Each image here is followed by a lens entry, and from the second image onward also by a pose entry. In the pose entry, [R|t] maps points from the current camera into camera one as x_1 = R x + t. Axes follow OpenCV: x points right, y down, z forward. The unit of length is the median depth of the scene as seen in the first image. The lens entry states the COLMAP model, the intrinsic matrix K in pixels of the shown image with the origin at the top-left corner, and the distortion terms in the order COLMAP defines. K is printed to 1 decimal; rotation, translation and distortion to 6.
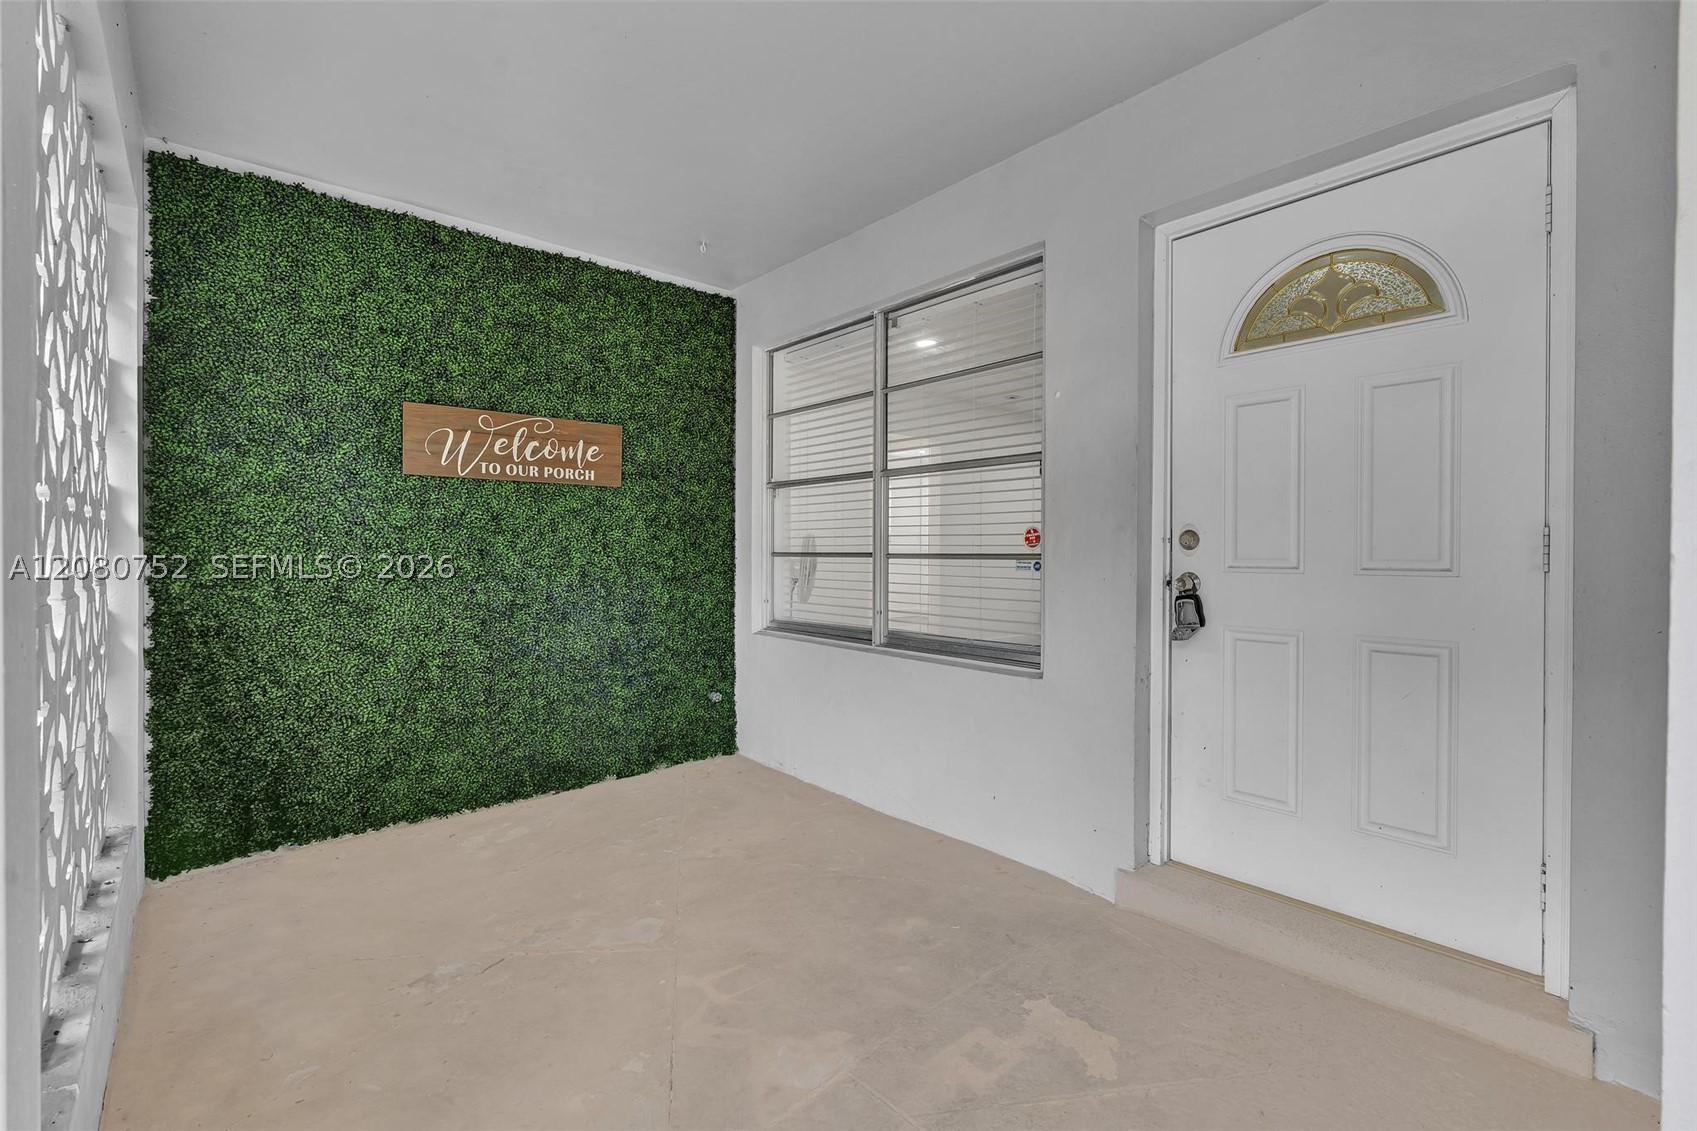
lens RADIAL K [[760.3, 0, 846.8], [0, 760.3, 558.6], [0, 0, 1]] dist [-0.003368, 0.000569]
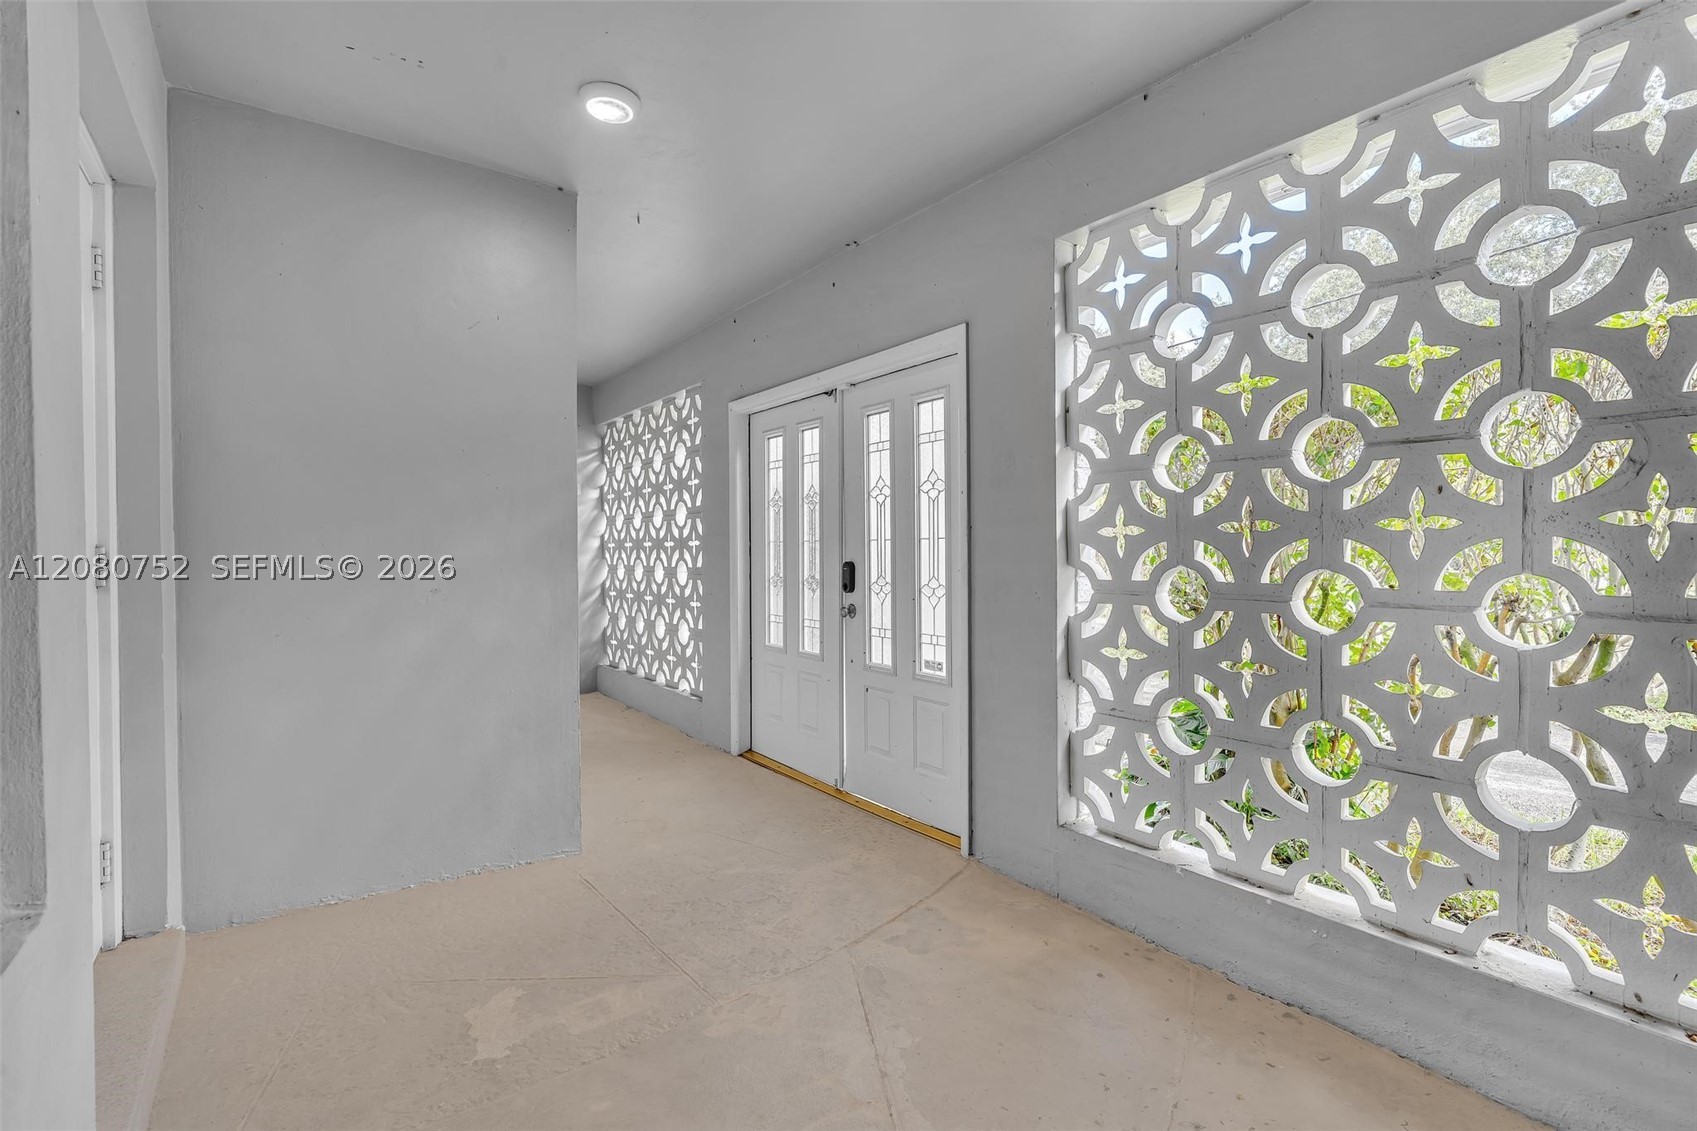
lens RADIAL K [[760.3, 0, 846.8], [0, 760.3, 558.6], [0, 0, 1]] dist [-0.003368, 0.000569]
pose [[-0.997790, 0.002655, 0.066393, -0.199612], [0.003994, 0.999791, 0.020045, -0.031980], [-0.066326, 0.020265, -0.997592, 1.523120]]
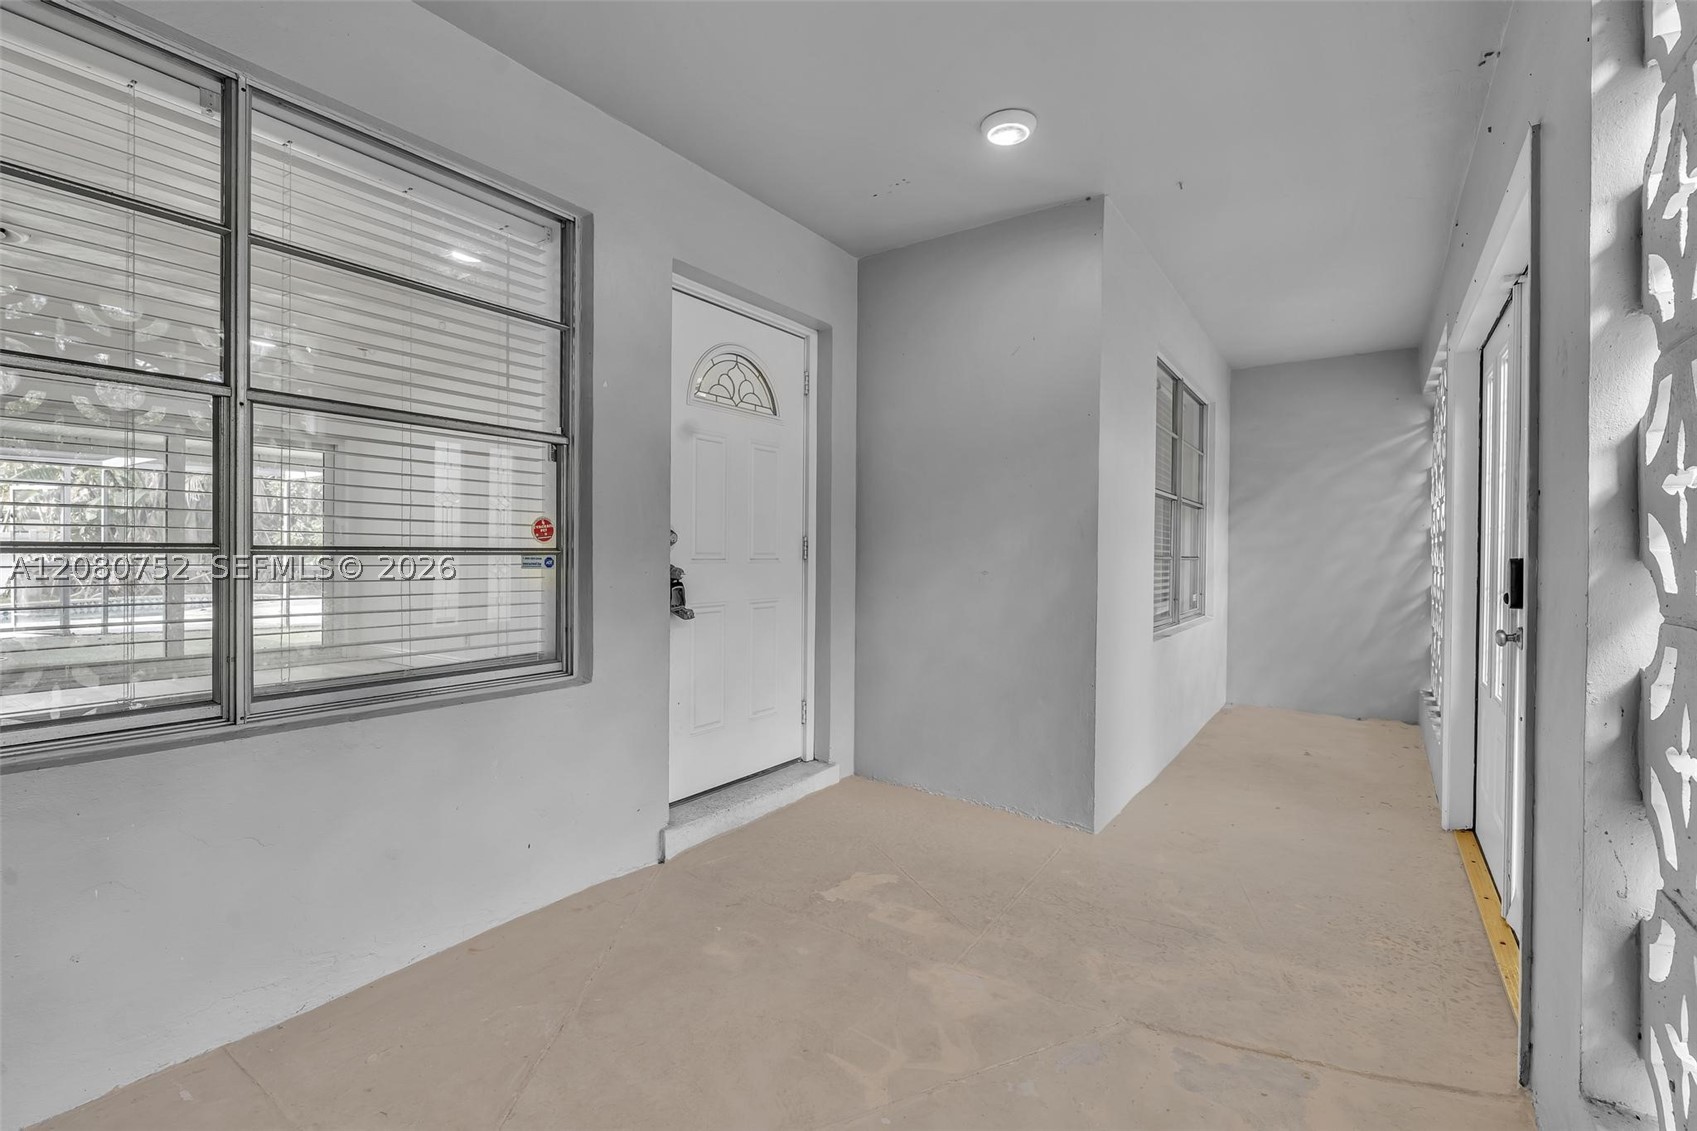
lens RADIAL K [[760.3, 0, 846.8], [0, 760.3, 558.6], [0, 0, 1]] dist [-0.003368, 0.000569]
pose [[-0.257993, -0.011854, 0.966074, -0.813952], [-0.001107, 0.999928, 0.011974, -0.006408], [-0.966146, 0.002020, -0.257988, 1.051172]]
